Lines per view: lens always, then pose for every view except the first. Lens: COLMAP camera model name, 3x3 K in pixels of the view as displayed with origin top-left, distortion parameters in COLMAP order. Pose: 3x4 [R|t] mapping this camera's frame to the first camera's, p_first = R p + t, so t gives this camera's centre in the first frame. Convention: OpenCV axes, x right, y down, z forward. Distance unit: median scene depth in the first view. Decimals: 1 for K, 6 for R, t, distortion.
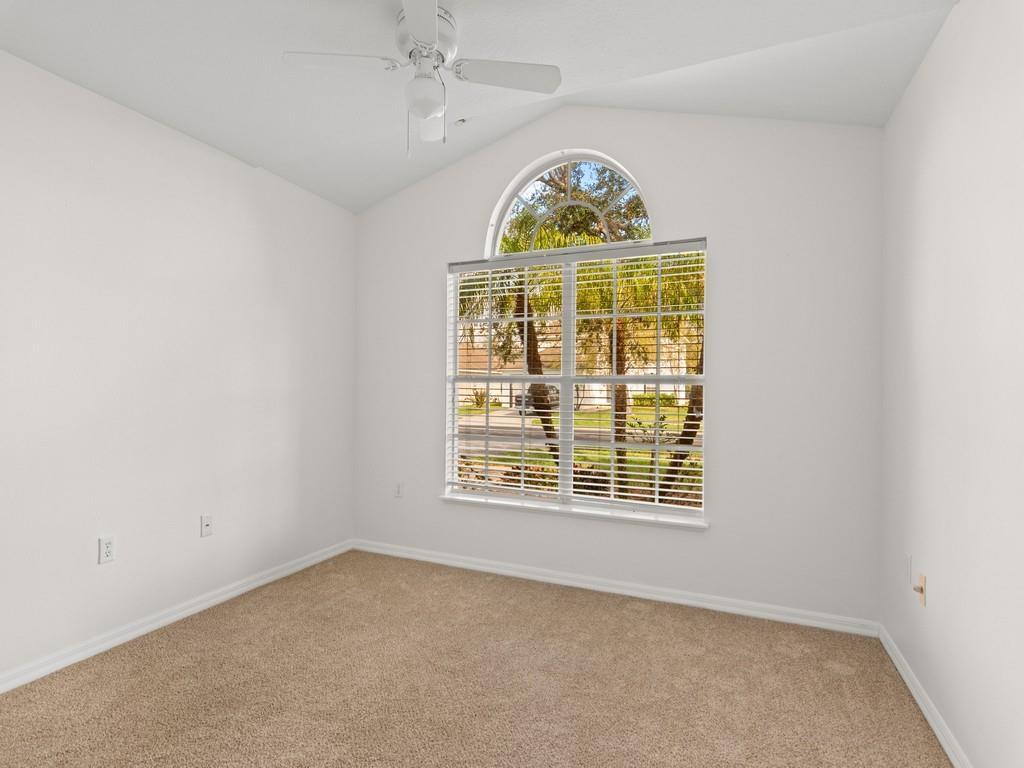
lens RADIAL K [[504.8, 0, 512.0], [0, 504.8, 384.0], [0, 0, 1]] dist [-0.003298, 0.000303]
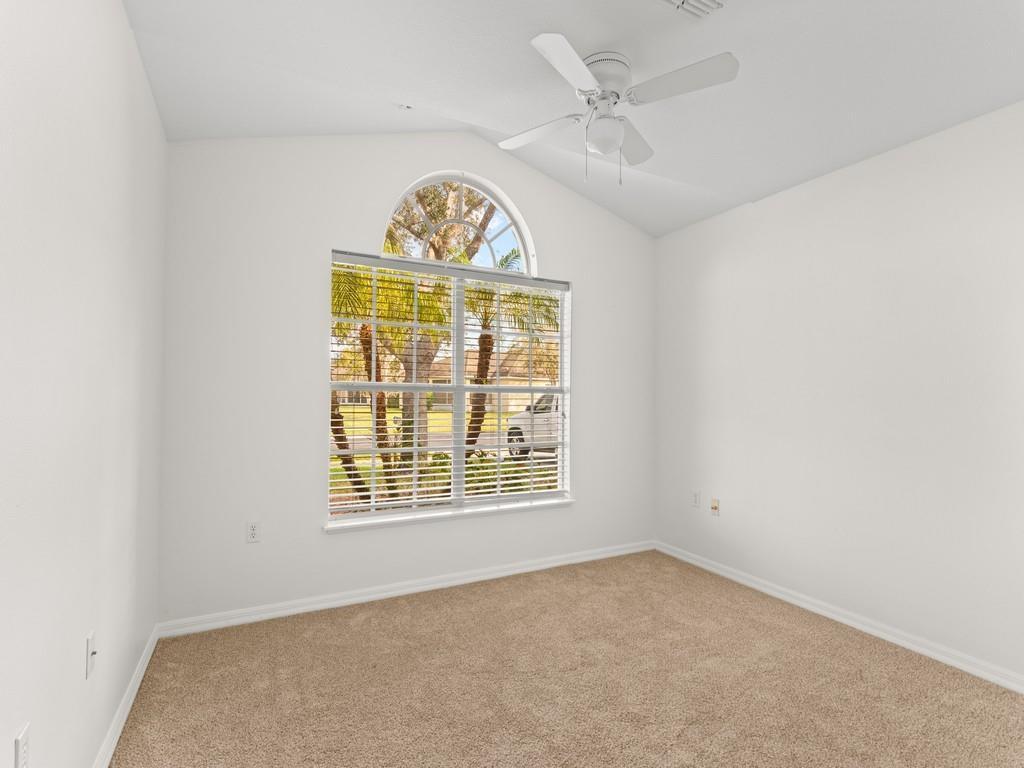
lens RADIAL K [[494.2, 0, 512.0], [0, 494.2, 384.0], [0, 0, 1]] dist [-0.001293, 0.000755]
pose [[0.622255, 0.019339, 0.782576, -0.637684], [-0.011210, 0.999812, -0.015794, -0.003547], [-0.782735, 0.001055, 0.622355, 0.274520]]
